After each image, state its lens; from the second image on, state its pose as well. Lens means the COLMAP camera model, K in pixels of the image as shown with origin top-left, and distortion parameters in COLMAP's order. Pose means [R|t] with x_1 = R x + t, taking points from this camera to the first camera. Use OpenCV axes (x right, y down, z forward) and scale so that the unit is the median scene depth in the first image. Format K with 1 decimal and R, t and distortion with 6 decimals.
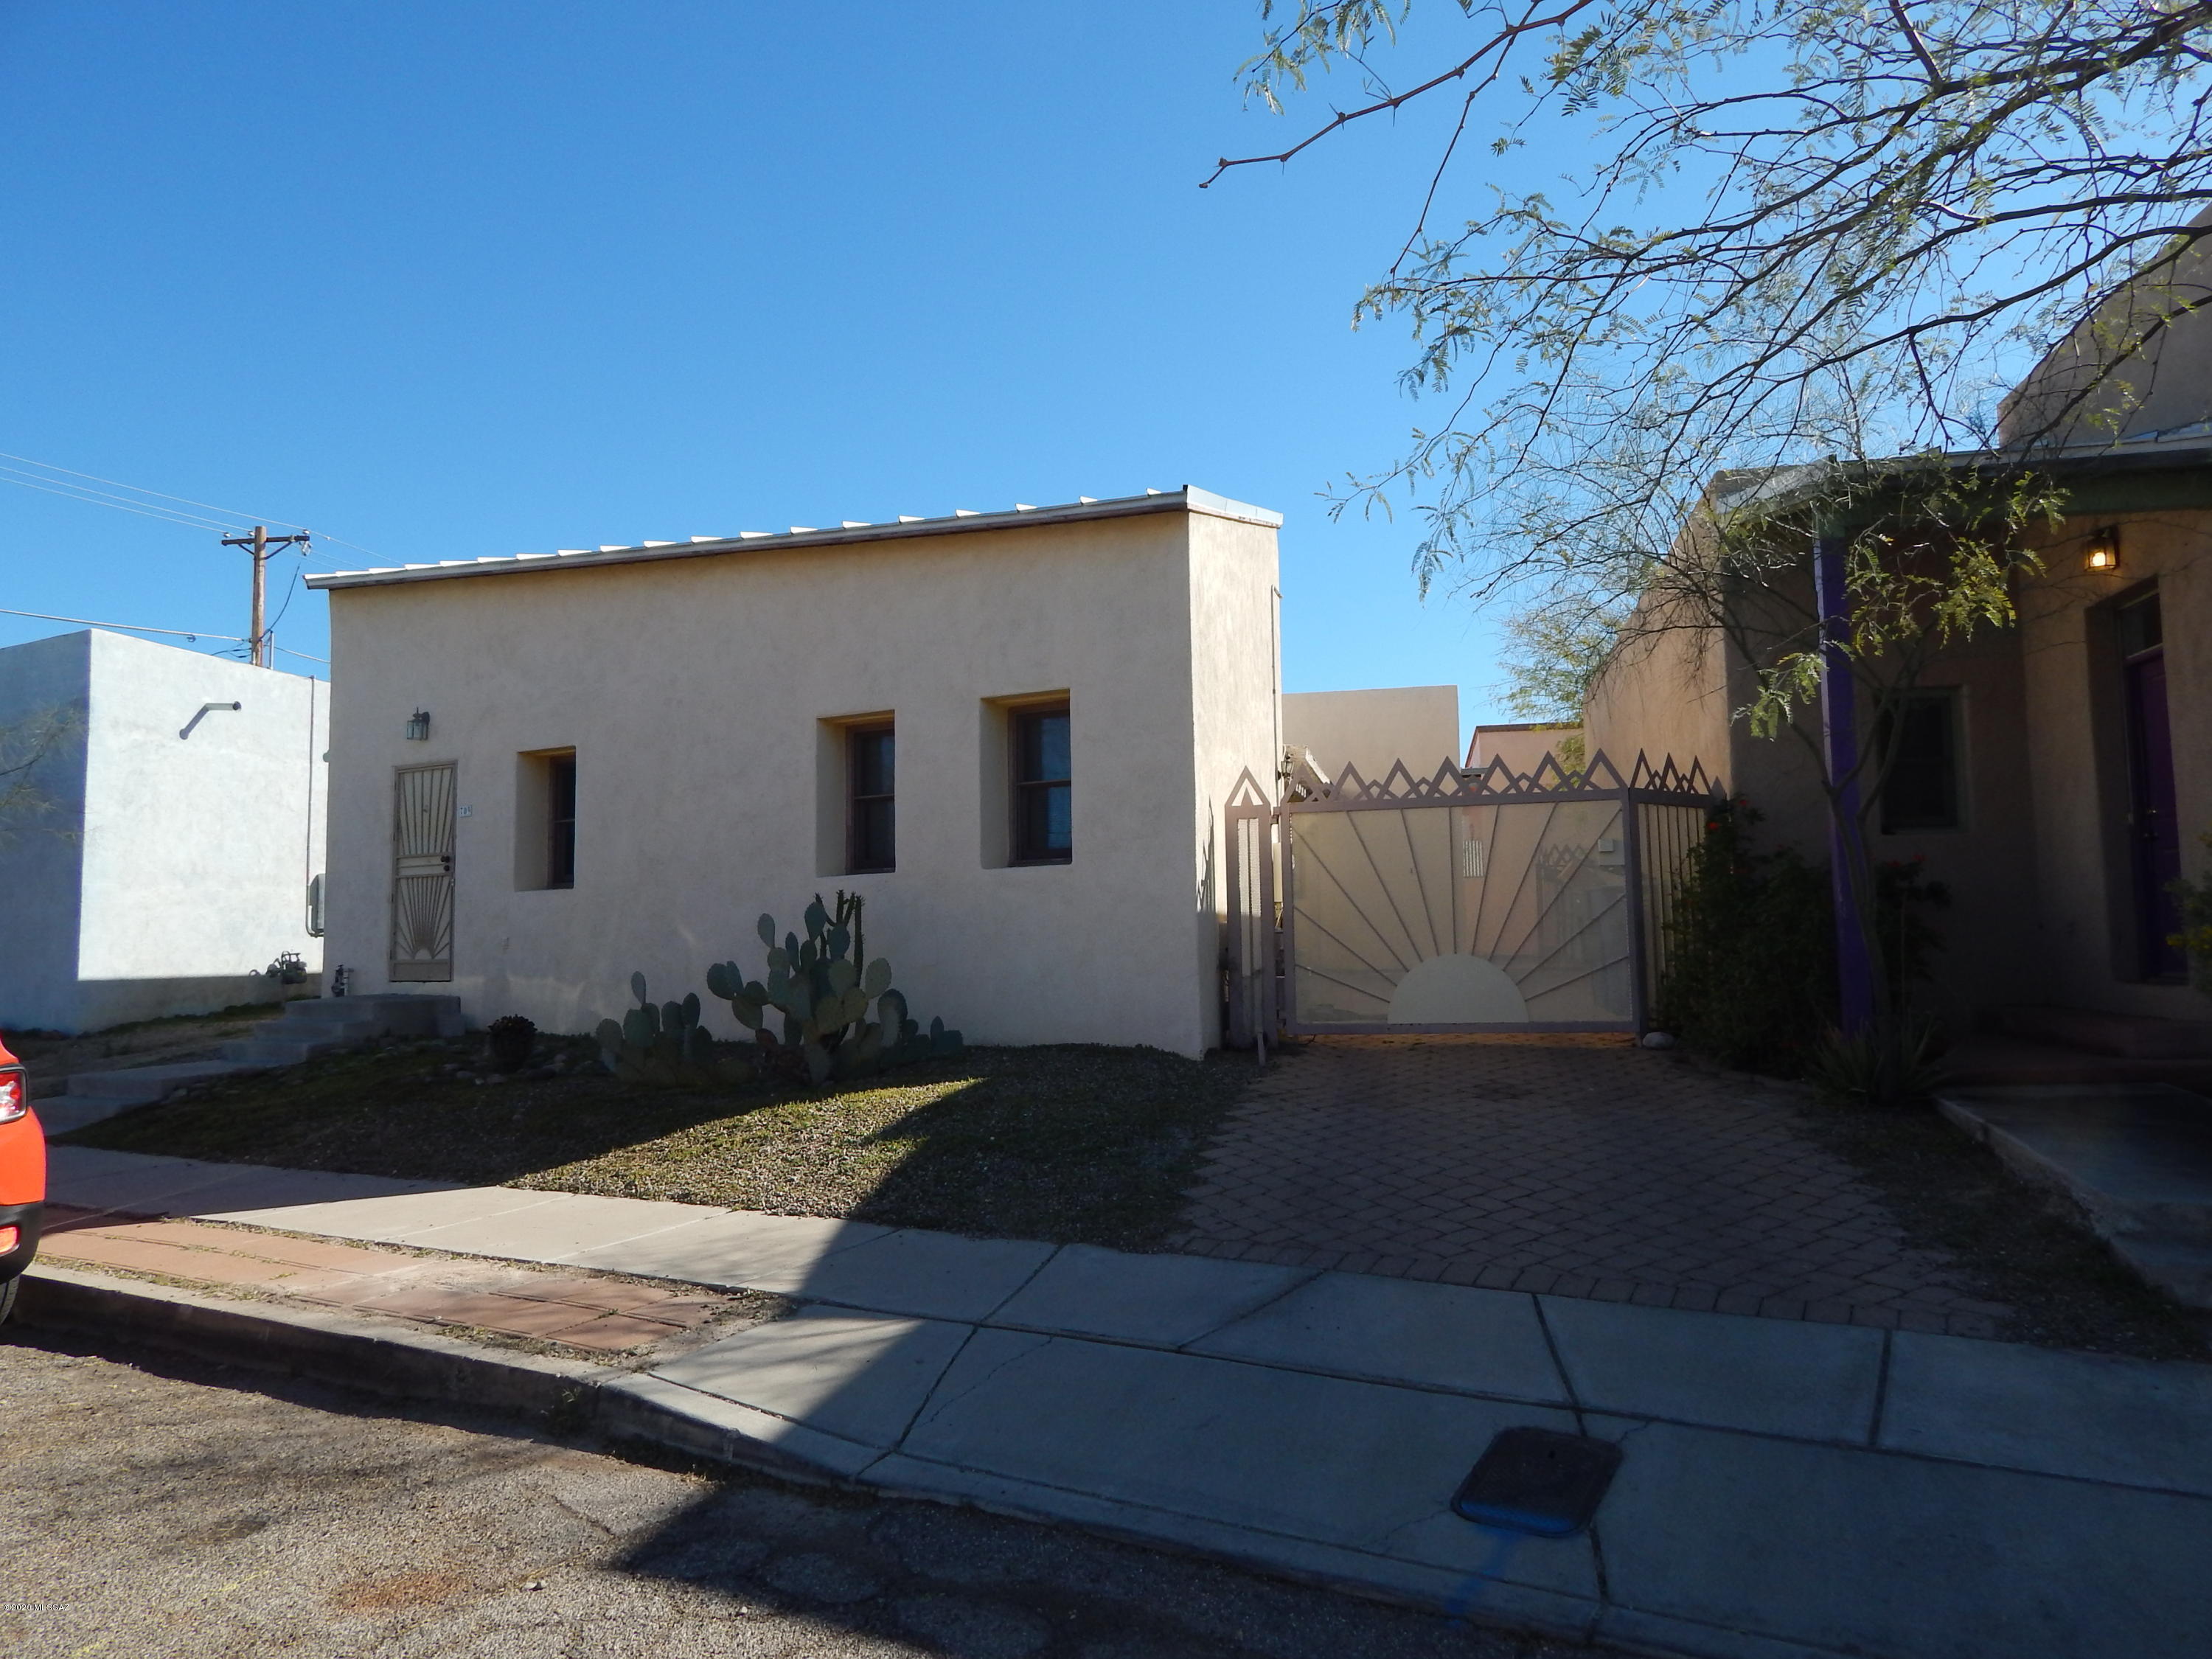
lens RADIAL K [[1470.3, 0, 1109.1], [0, 1470.3, 817.3], [0, 0, 1]] dist [0.009471, -0.004731]
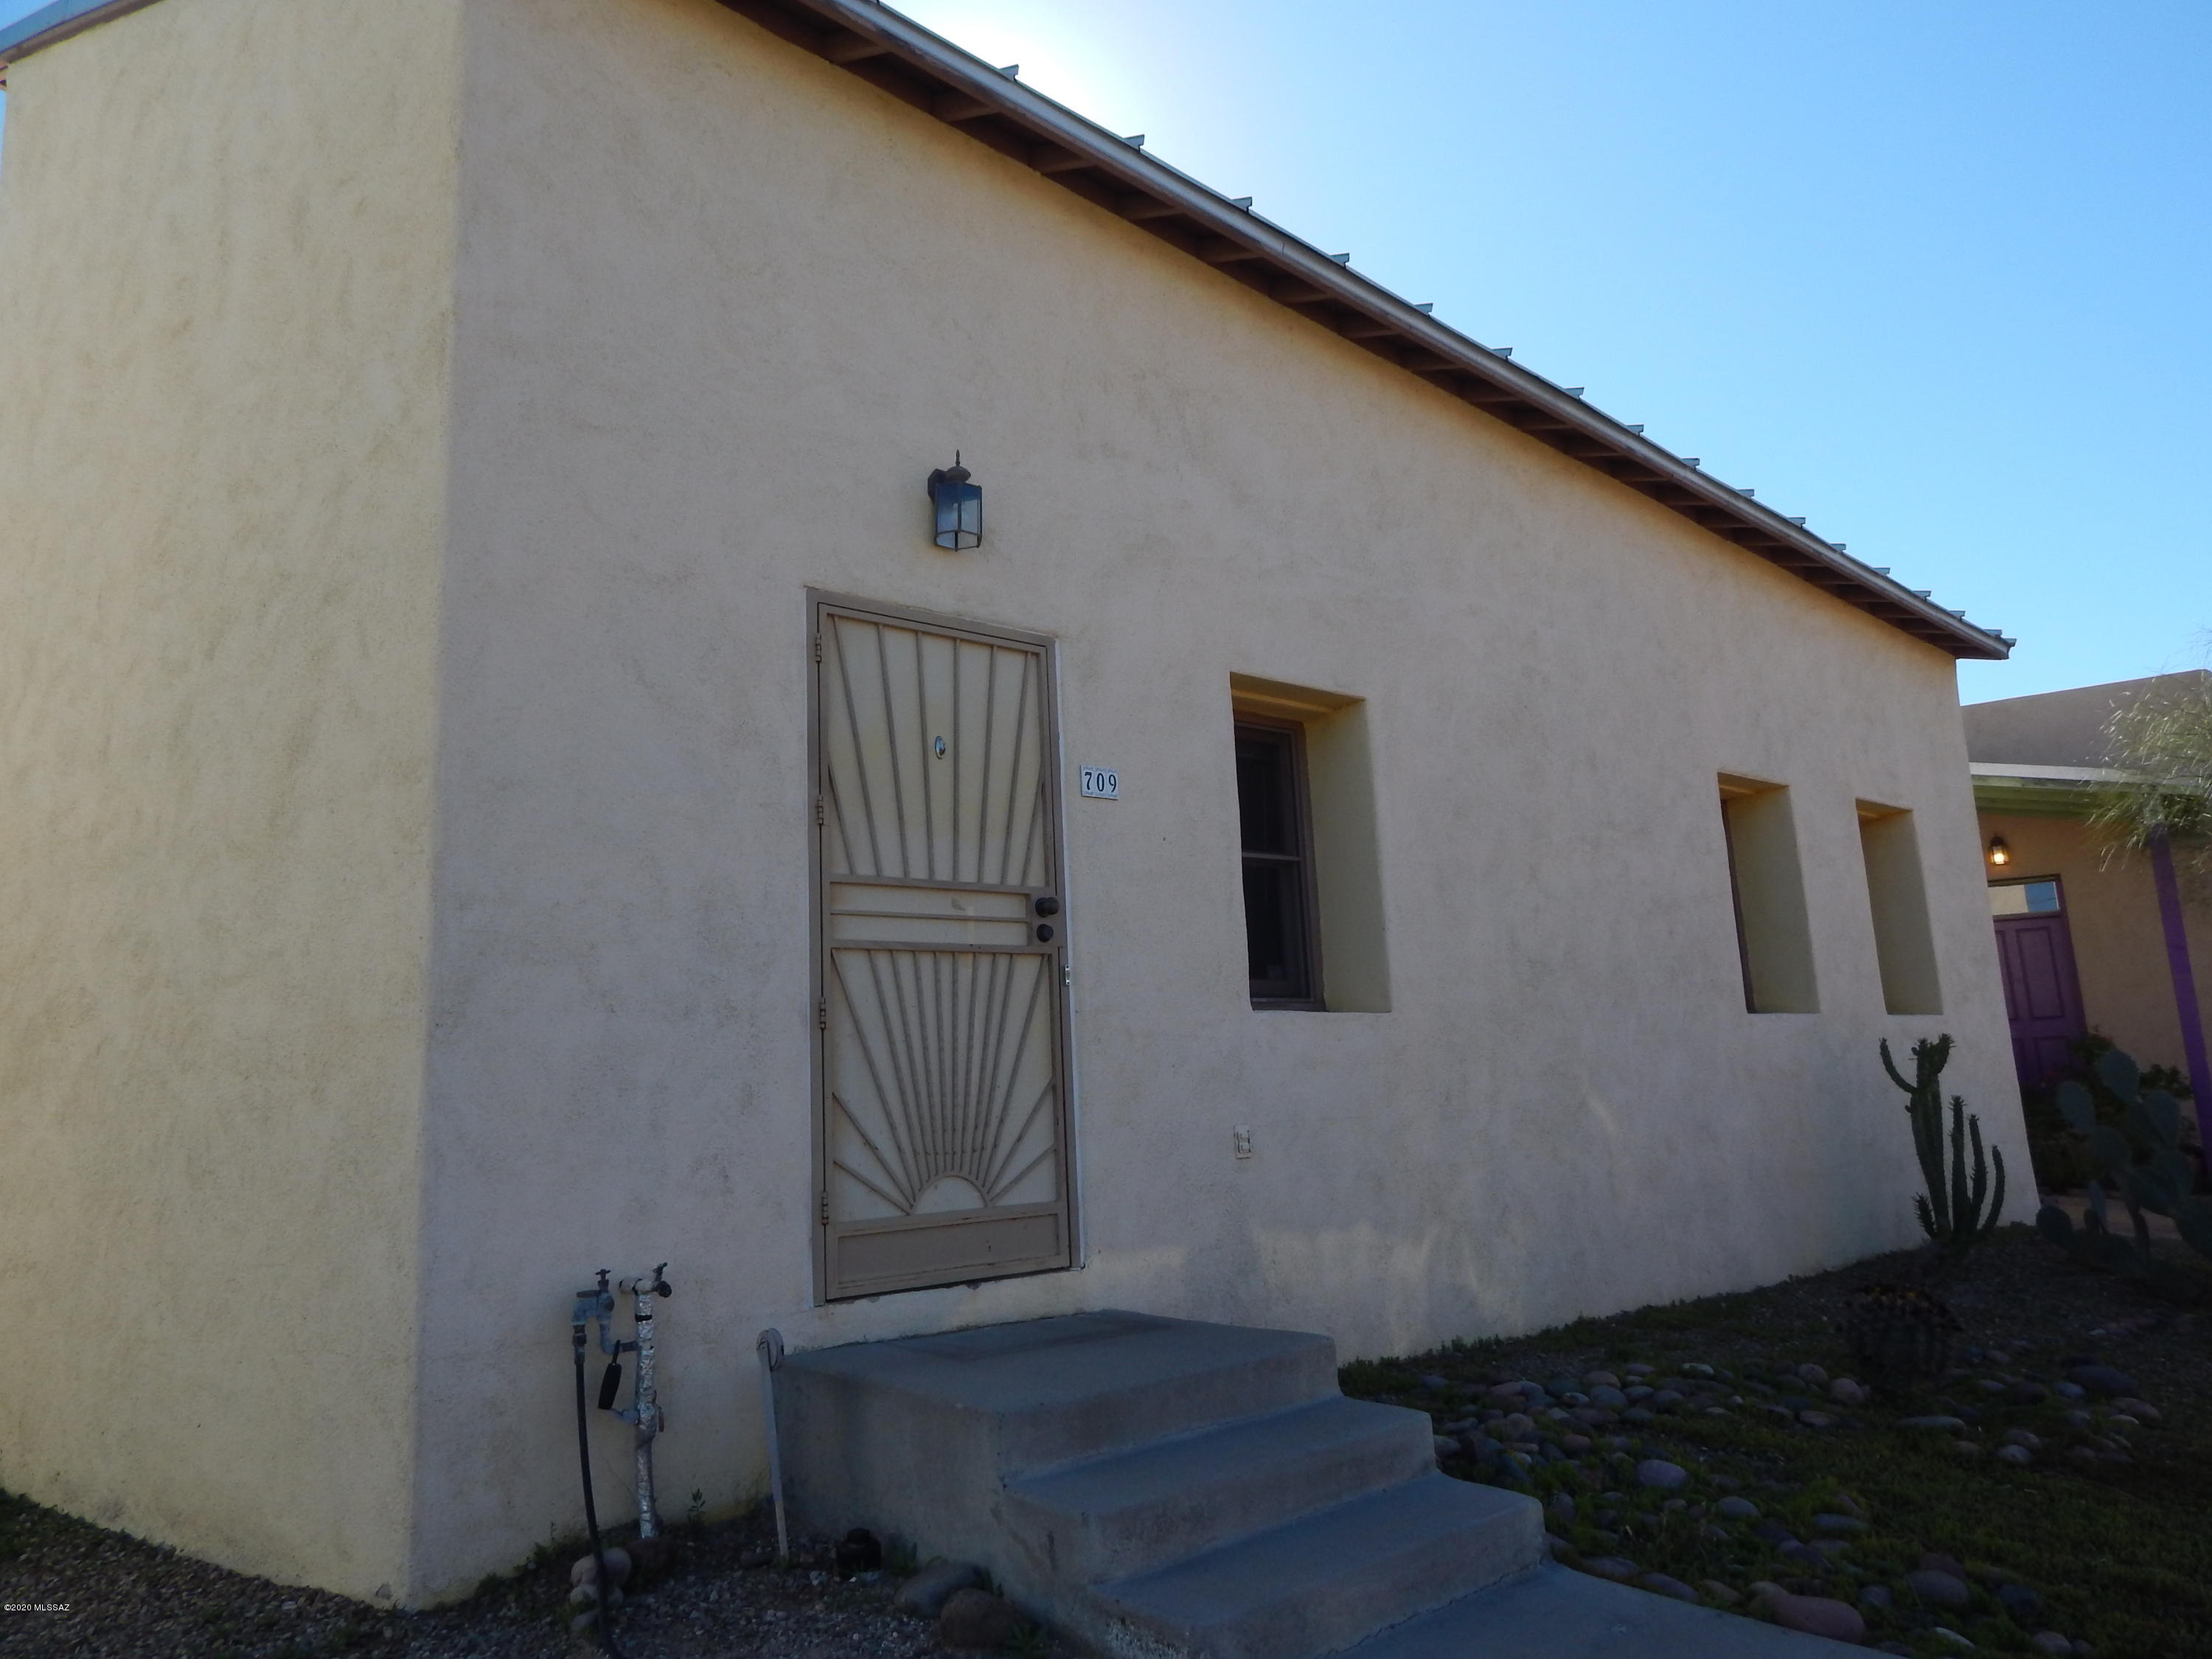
lens RADIAL K [[1470.3, 0, 1109.1], [0, 1470.3, 817.3], [0, 0, 1]] dist [0.009471, -0.004731]
pose [[0.373109, 0.177983, 0.910556, -0.759077], [-0.040800, 0.983625, -0.175548, 0.067488], [-0.926890, 0.028348, 0.374261, 0.852073]]
